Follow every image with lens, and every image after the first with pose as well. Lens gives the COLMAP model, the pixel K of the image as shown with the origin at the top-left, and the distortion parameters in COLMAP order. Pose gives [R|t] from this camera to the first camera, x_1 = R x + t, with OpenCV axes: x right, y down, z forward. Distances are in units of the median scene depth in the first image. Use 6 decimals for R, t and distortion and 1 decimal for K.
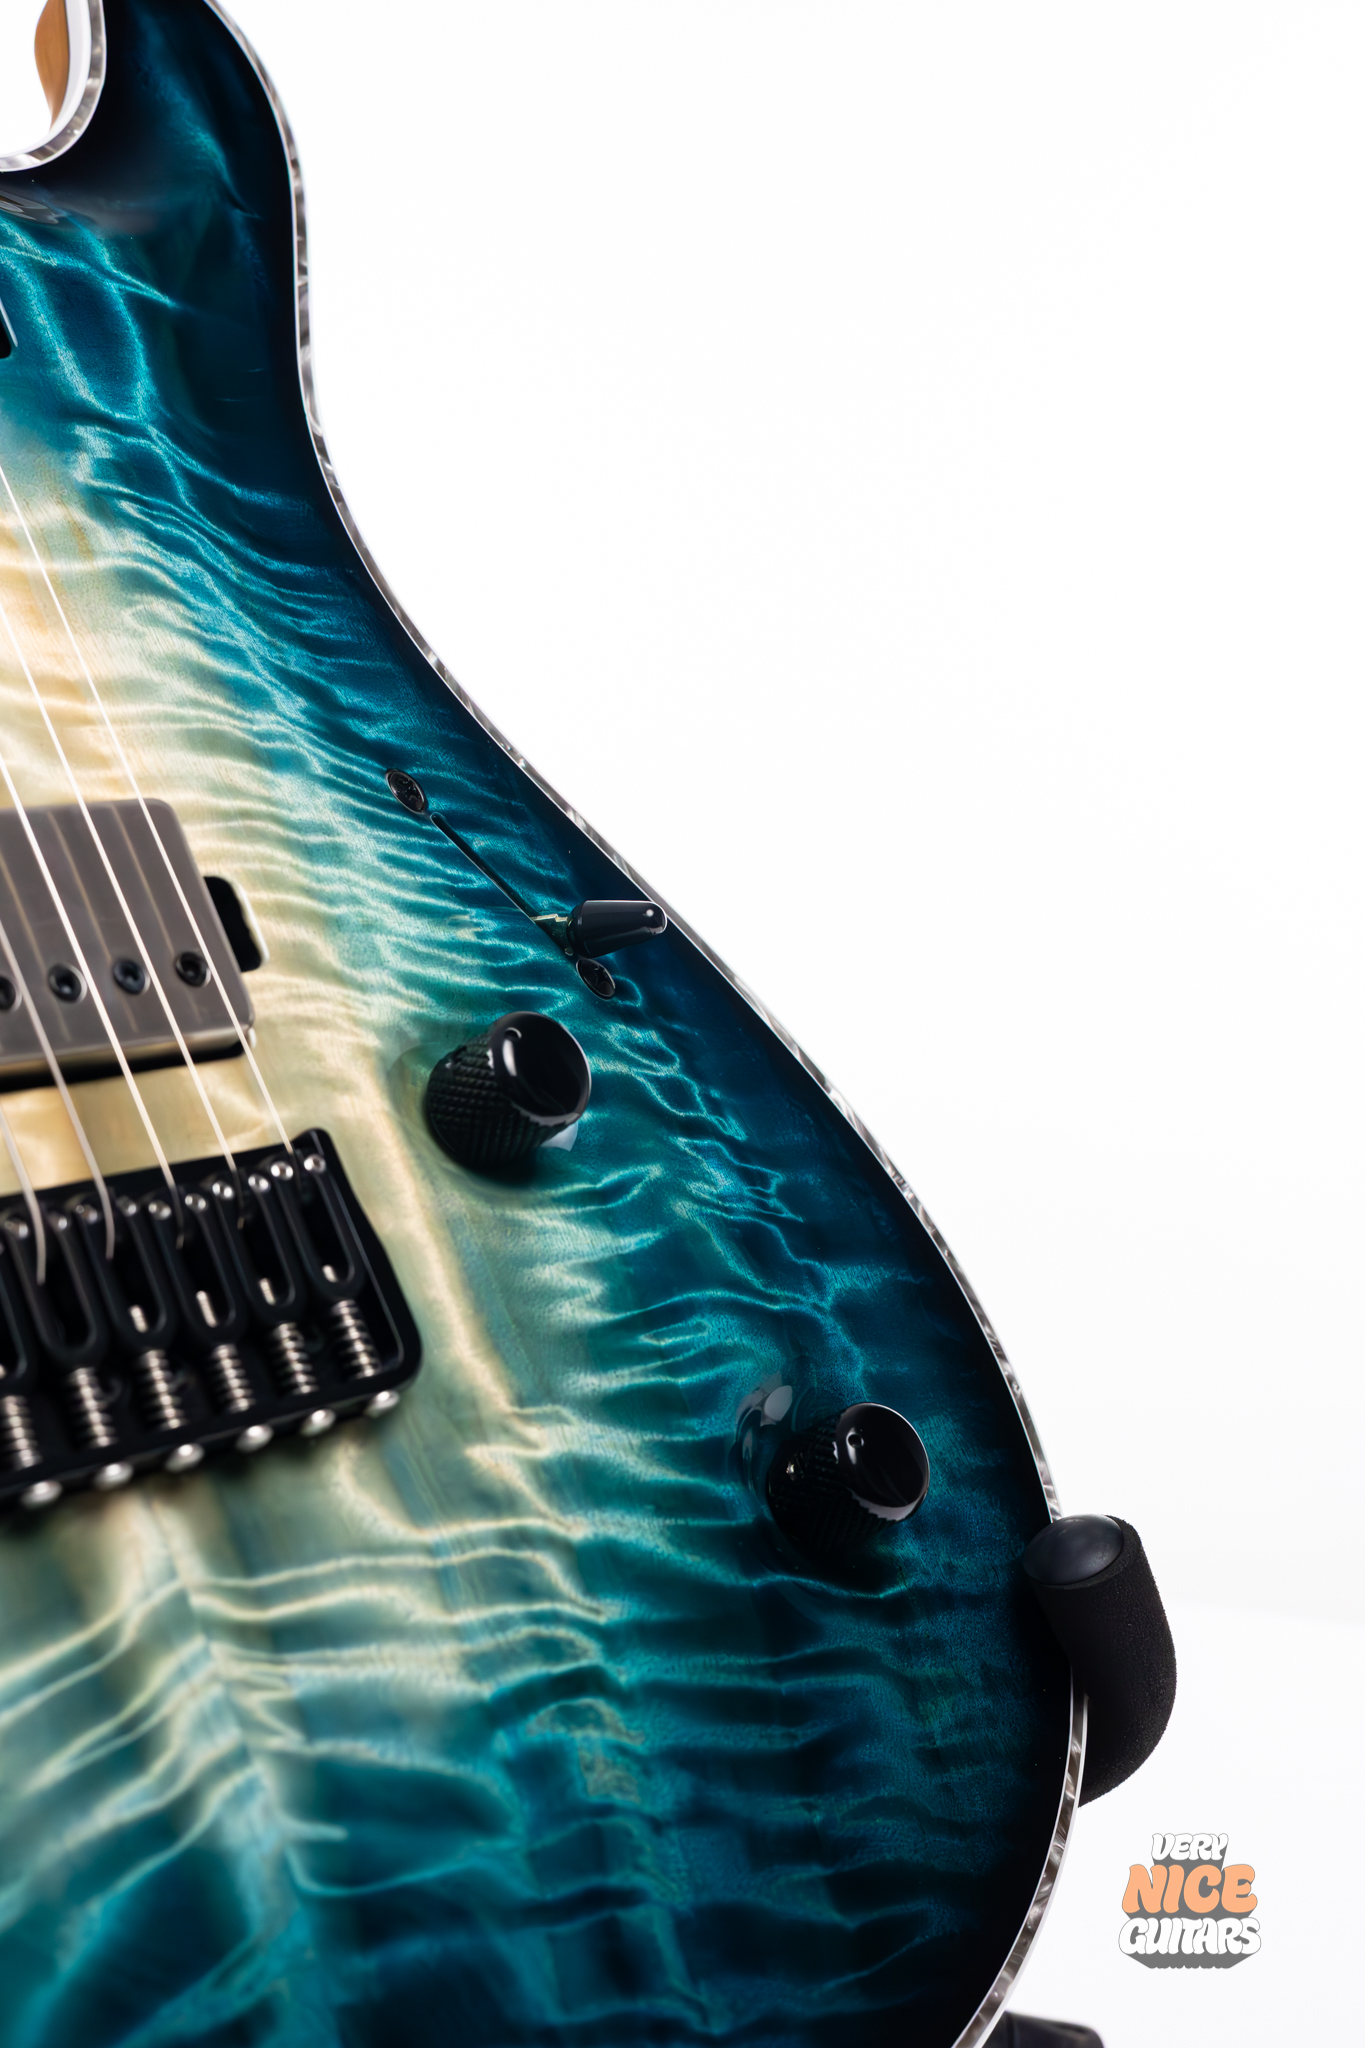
lens RADIAL K [[3195.4, 0, 666.5], [0, 3195.4, 1020.0], [0, 0, 1]] dist [0.001636, -0.128357]
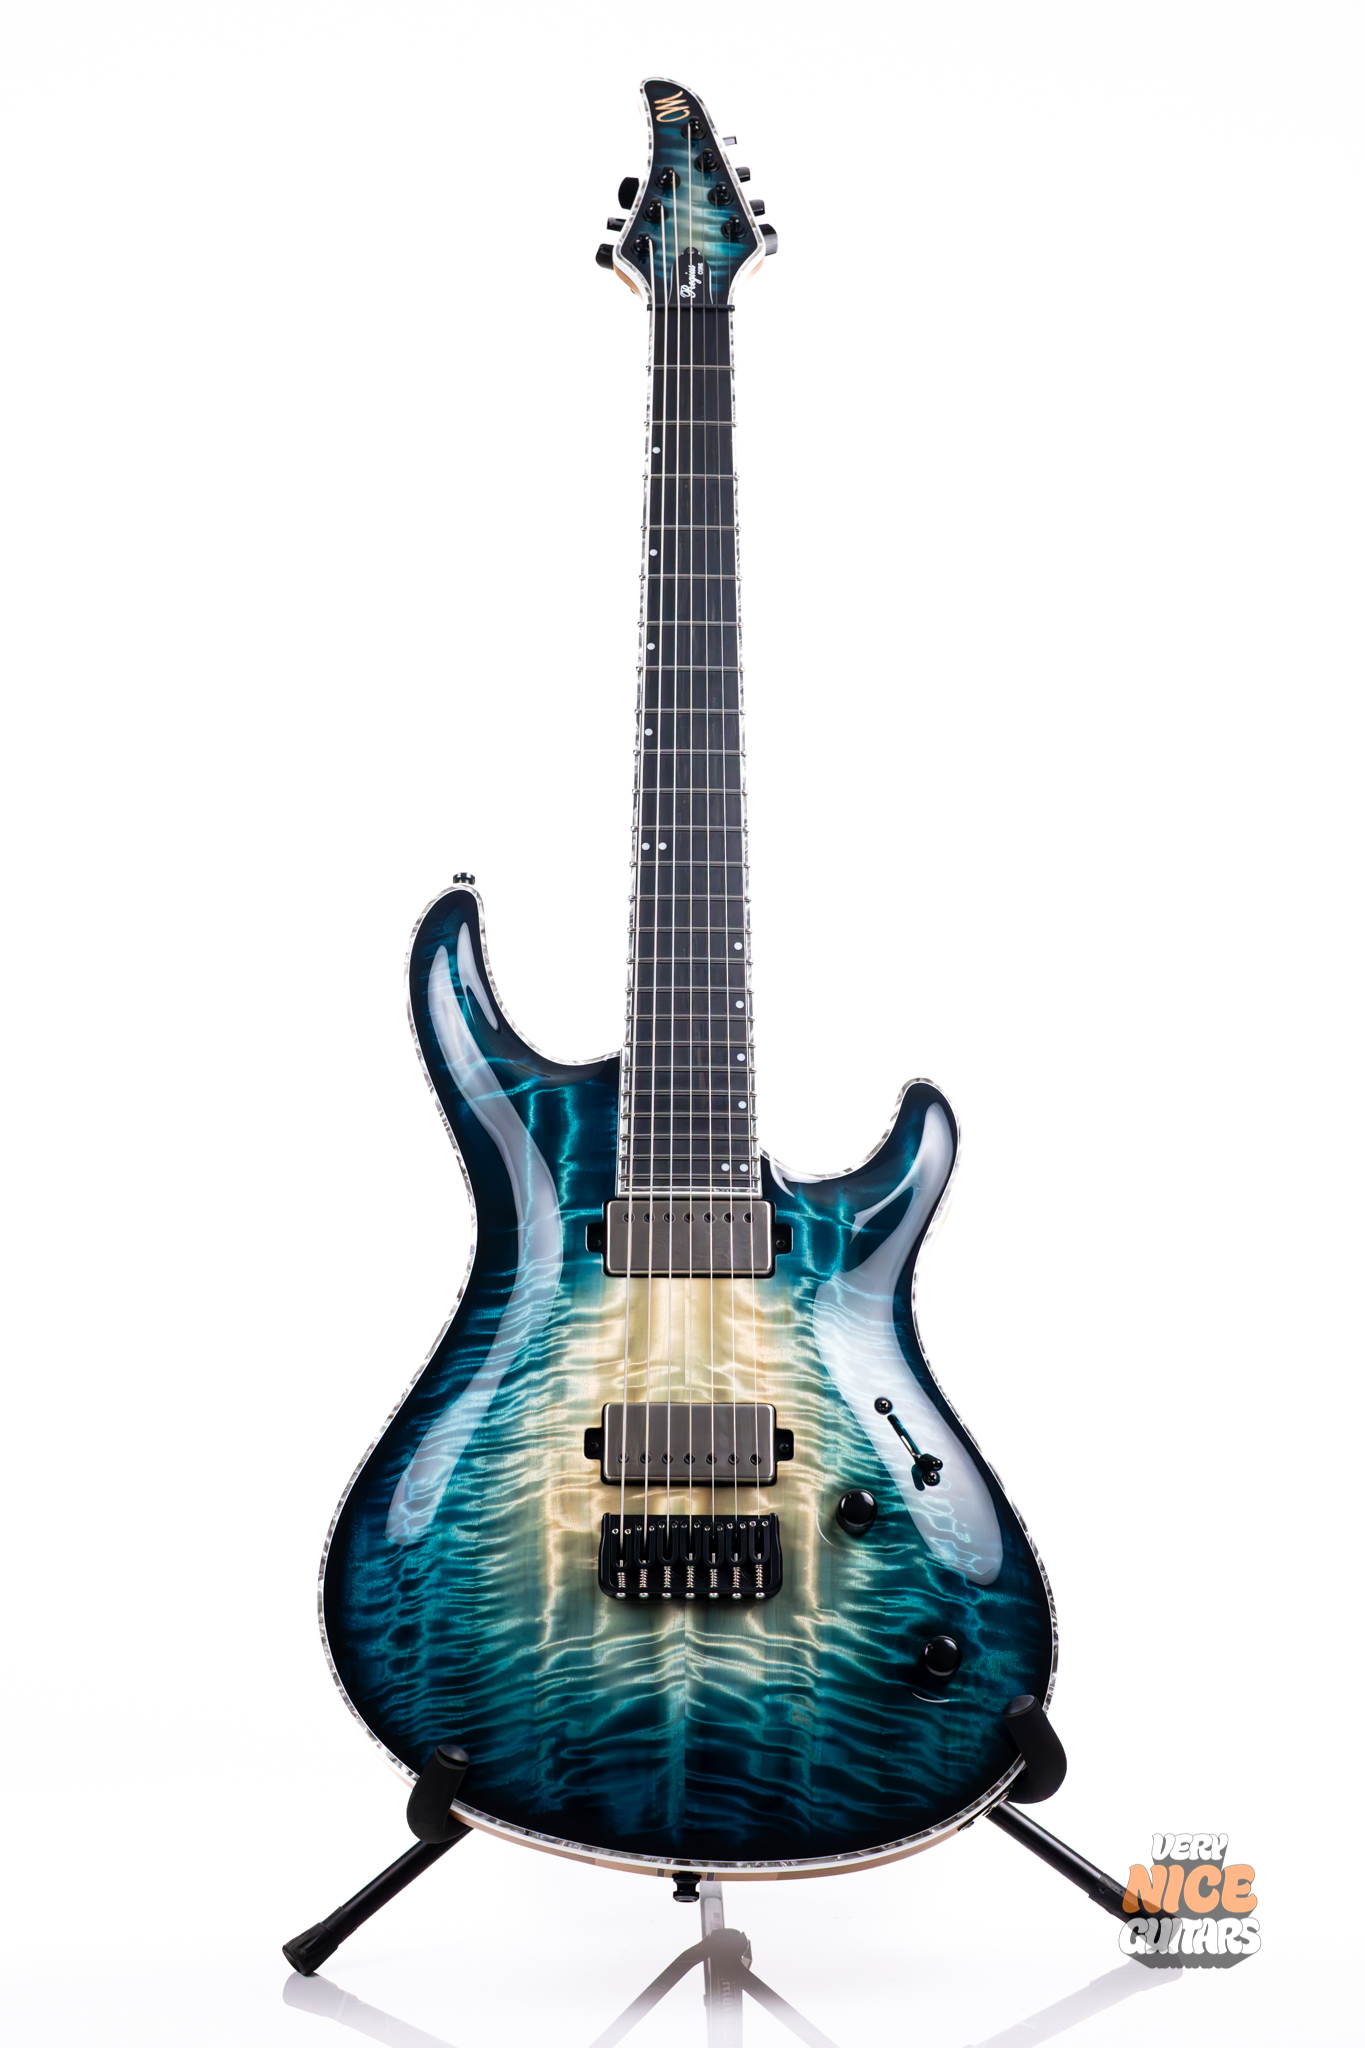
lens RADIAL K [[3195.4, 0, 666.5], [0, 3195.4, 1020.0], [0, 0, 1]] dist [0.001636, -0.128357]
pose [[0.700968, 0.123434, -0.702430, 2.035012], [-0.122014, 0.991144, 0.052408, -0.620387], [0.702678, 0.048970, 0.709821, -1.459431]]
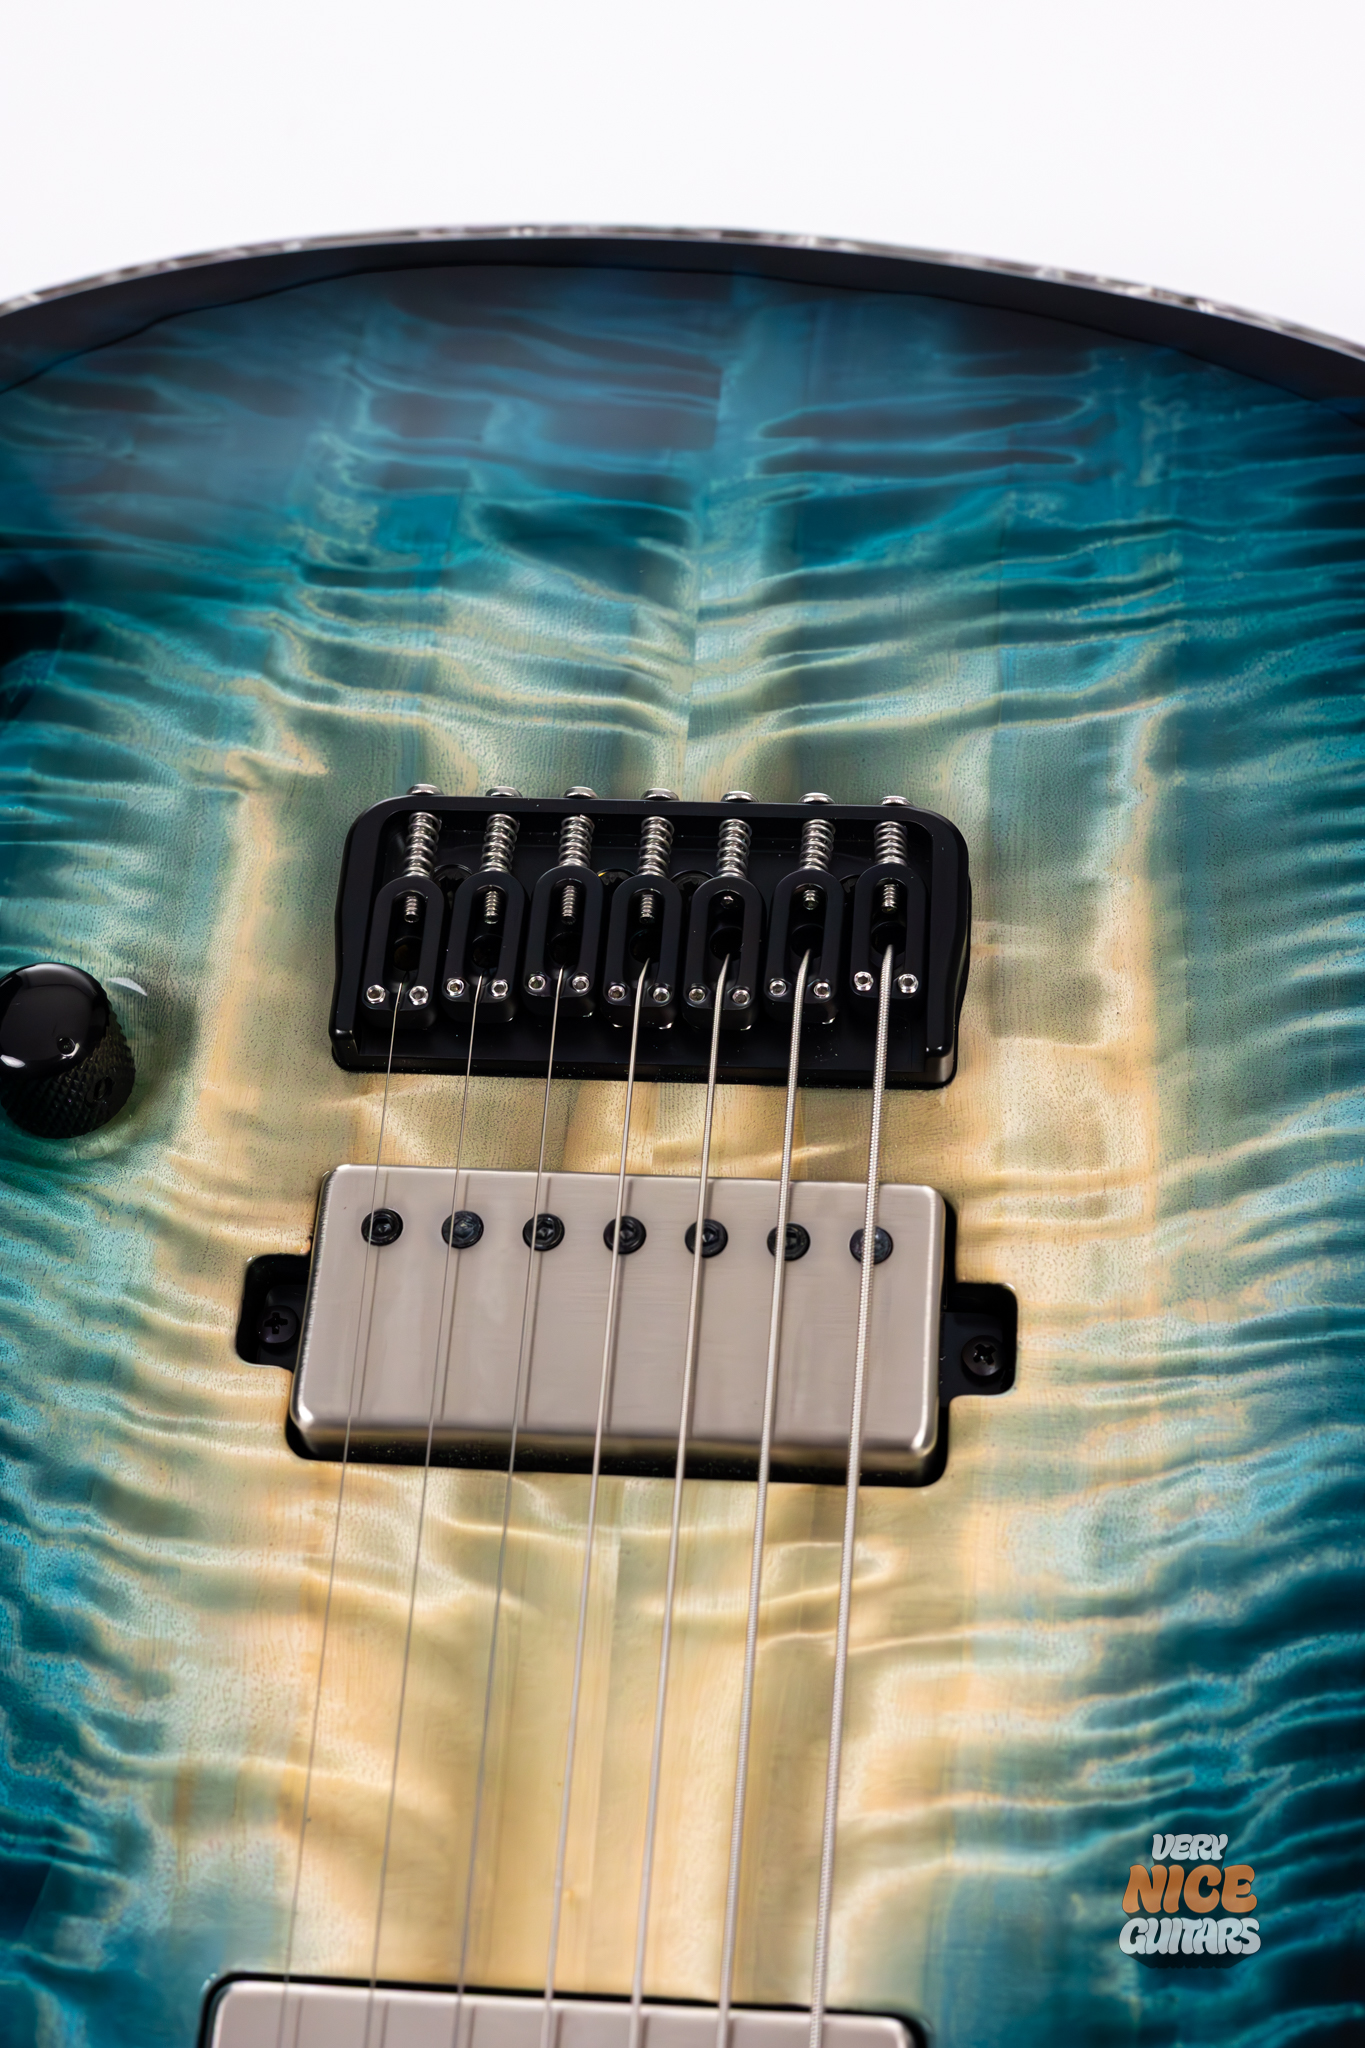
lens RADIAL K [[3195.4, 0, 666.5], [0, 3195.4, 1020.0], [0, 0, 1]] dist [0.001636, -0.128357]
pose [[-0.703736, -0.658450, -0.266830, 0.078591], [0.208186, -0.550206, 0.808661, -0.683074], [-0.679274, 0.513534, 0.524280, 0.397880]]
